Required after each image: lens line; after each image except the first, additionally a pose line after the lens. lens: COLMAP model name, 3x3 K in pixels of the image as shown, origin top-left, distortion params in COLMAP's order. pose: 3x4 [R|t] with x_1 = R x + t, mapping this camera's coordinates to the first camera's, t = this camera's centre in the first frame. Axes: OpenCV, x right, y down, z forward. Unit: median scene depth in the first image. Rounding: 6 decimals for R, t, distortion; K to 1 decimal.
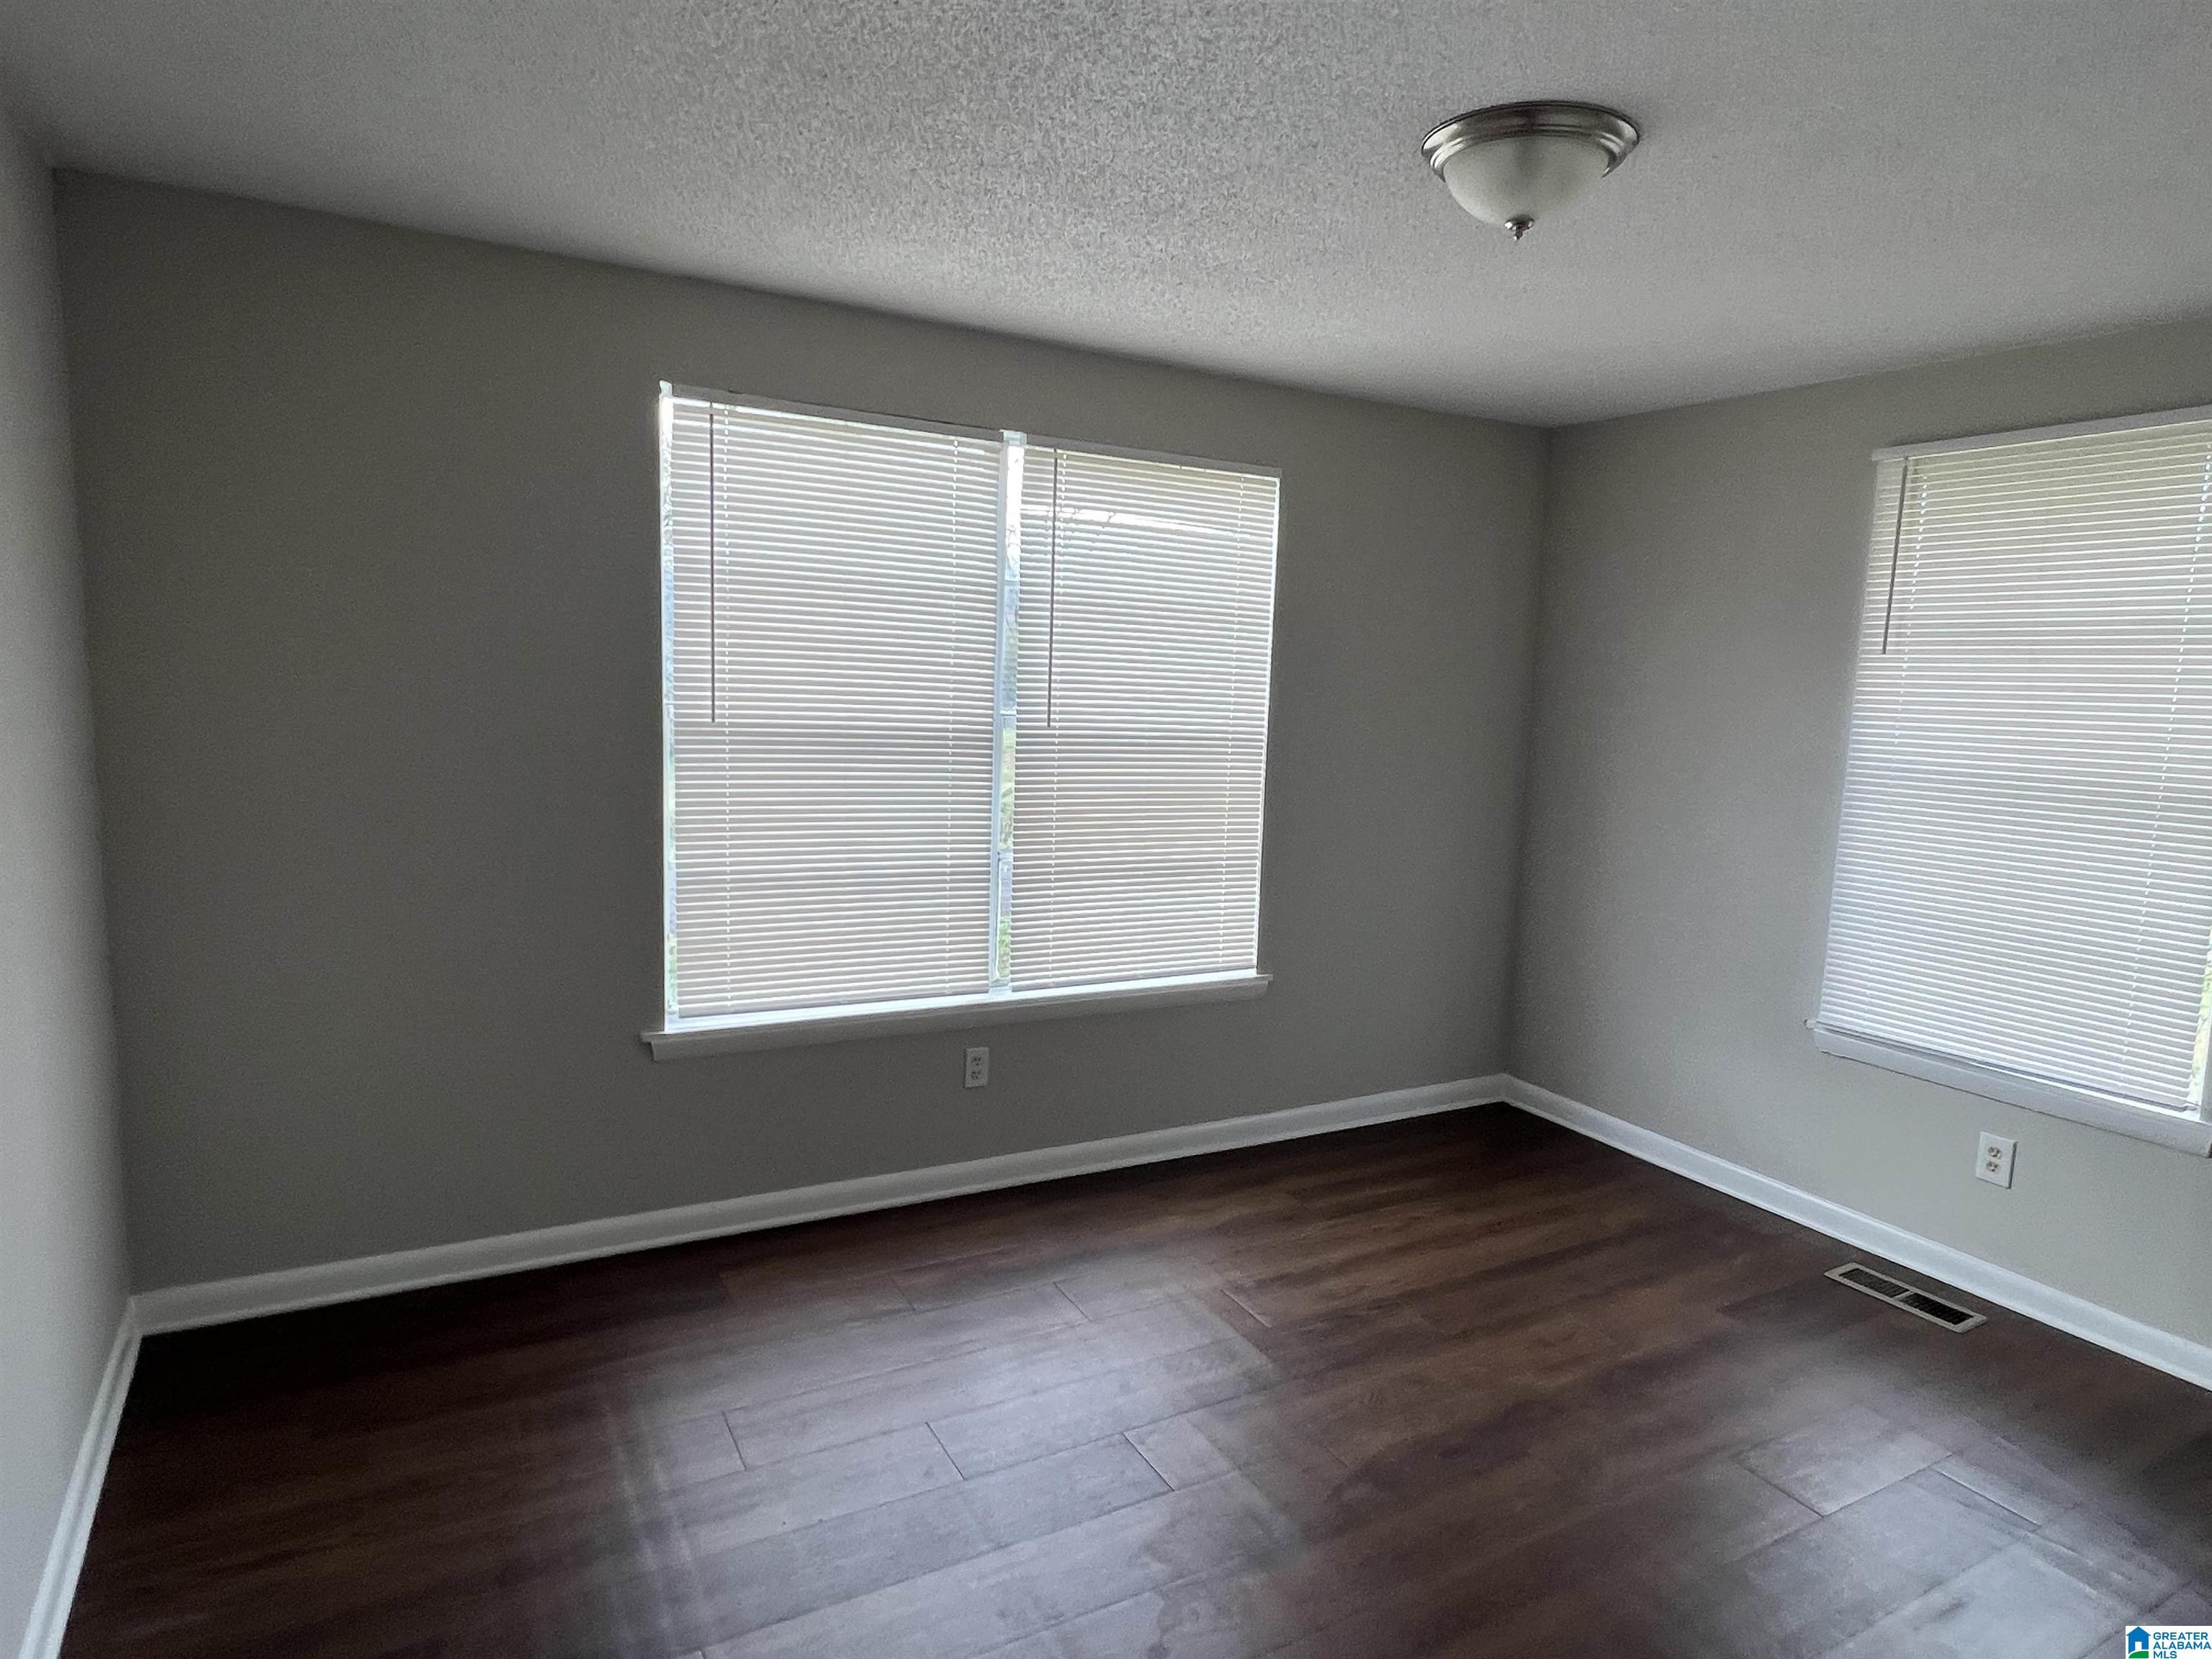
lens RADIAL K [[1305.0, 0, 1118.8], [0, 1305.0, 826.0], [0, 0, 1]] dist [-0.000222, 0.000575]
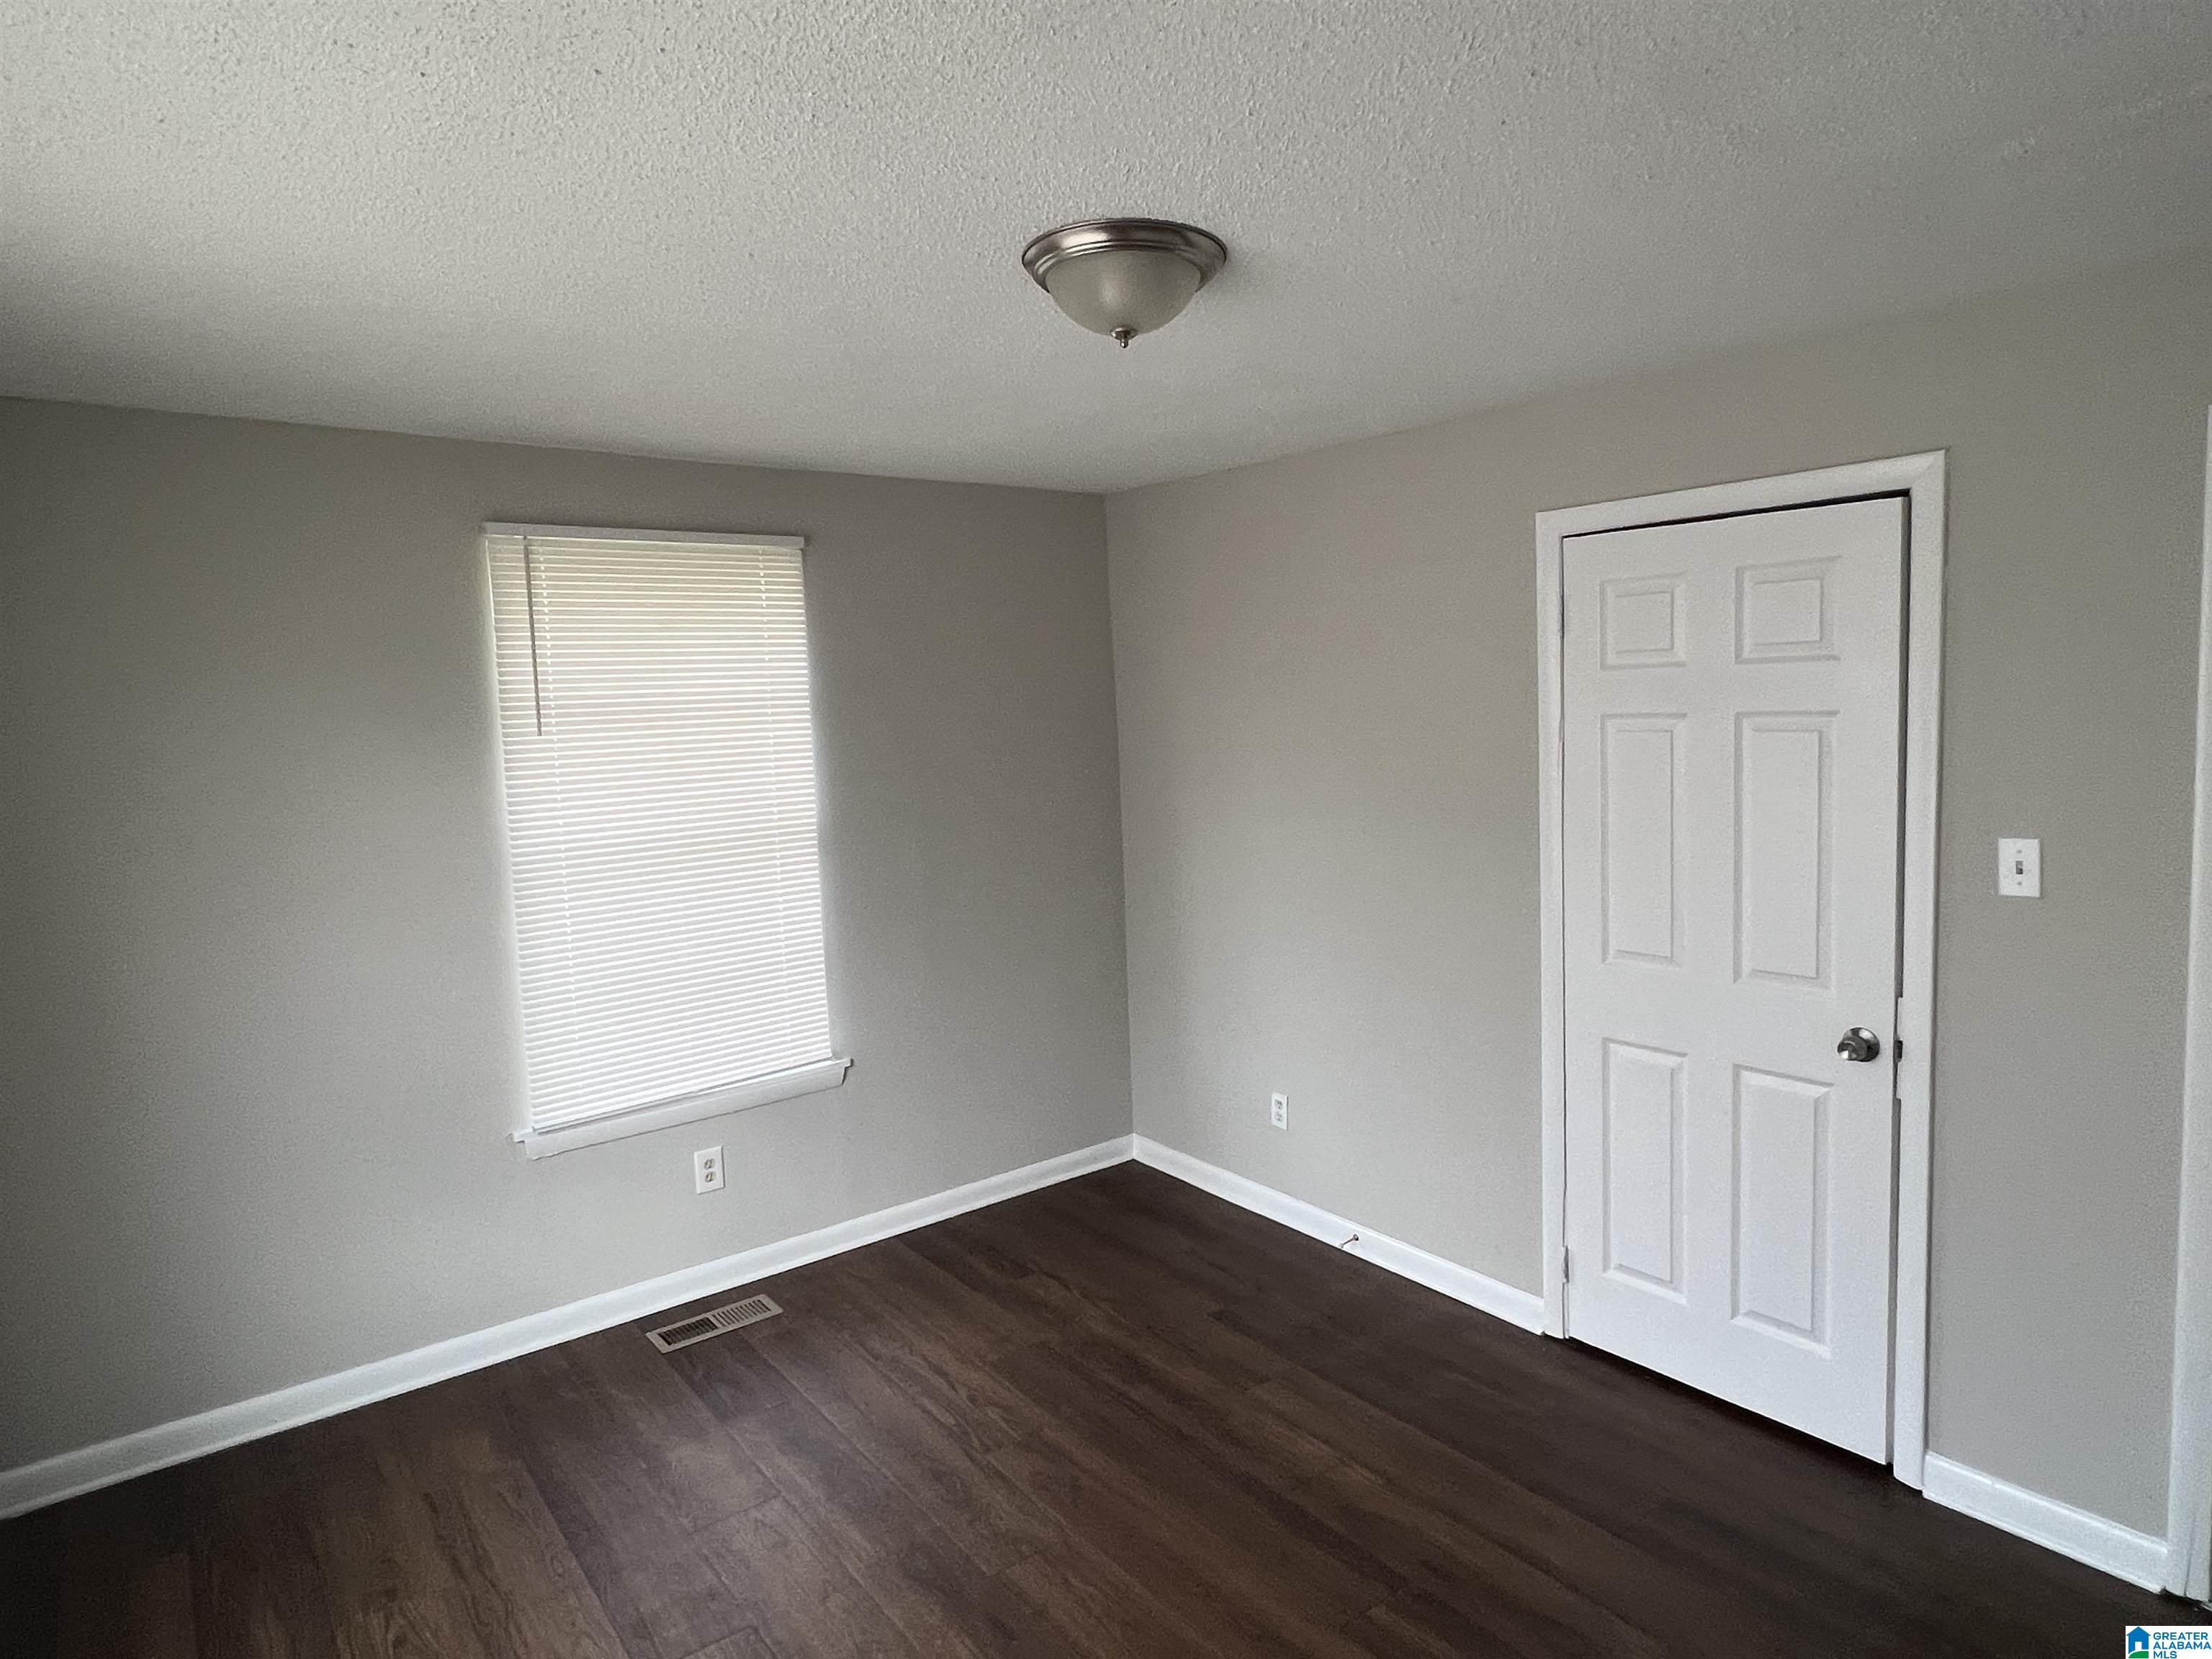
lens RADIAL K [[1305.0, 0, 1118.8], [0, 1305.0, 826.0], [0, 0, 1]] dist [-0.000222, 0.000575]
pose [[-0.123498, -0.132269, 0.983490, -0.428747], [0.162236, 0.975051, 0.151506, -0.143519], [-0.978993, 0.178268, -0.098958, 0.686881]]
